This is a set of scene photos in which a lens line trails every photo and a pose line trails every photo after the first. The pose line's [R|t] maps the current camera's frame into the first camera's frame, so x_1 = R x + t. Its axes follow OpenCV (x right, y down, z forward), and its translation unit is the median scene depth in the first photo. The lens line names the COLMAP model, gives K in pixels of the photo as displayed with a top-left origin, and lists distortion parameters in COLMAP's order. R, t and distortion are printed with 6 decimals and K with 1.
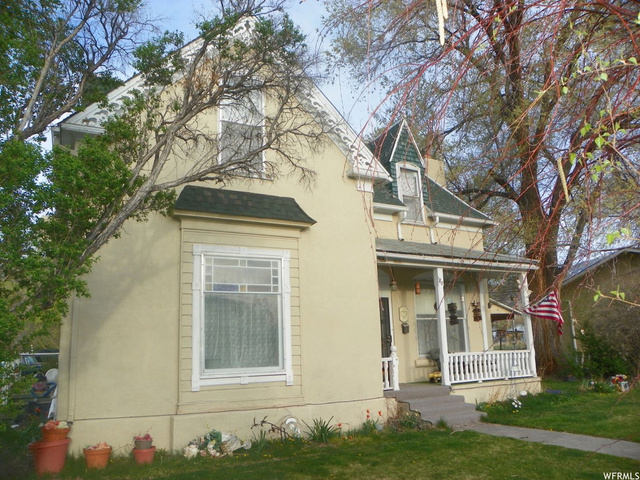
lens RADIAL K [[485.9, 0, 320.0], [0, 485.9, 240.0], [0, 0, 1]] dist [-0.131520, 0.001989]
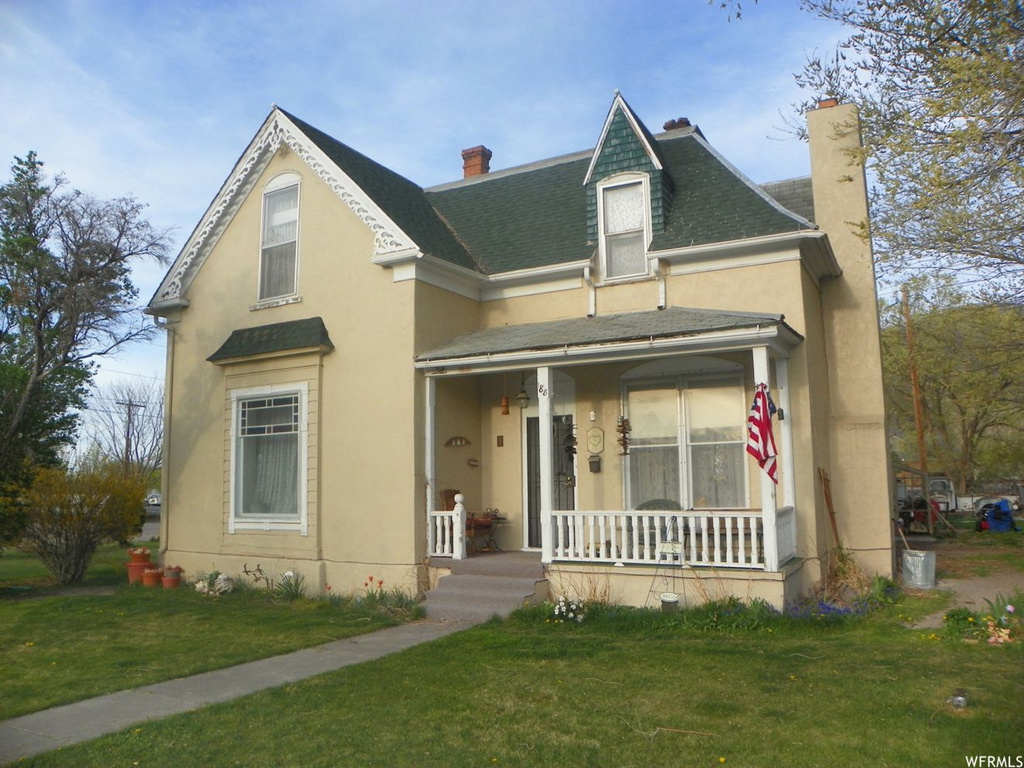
lens RADIAL K [[777.5, 0, 512.0], [0, 777.5, 384.0], [0, 0, 1]] dist [-0.131520, 0.001989]
pose [[0.555488, -0.088302, -0.826823, 1.213143], [0.181381, 0.983269, 0.016849, 0.065281], [0.811501, -0.159329, 0.562210, 0.505901]]
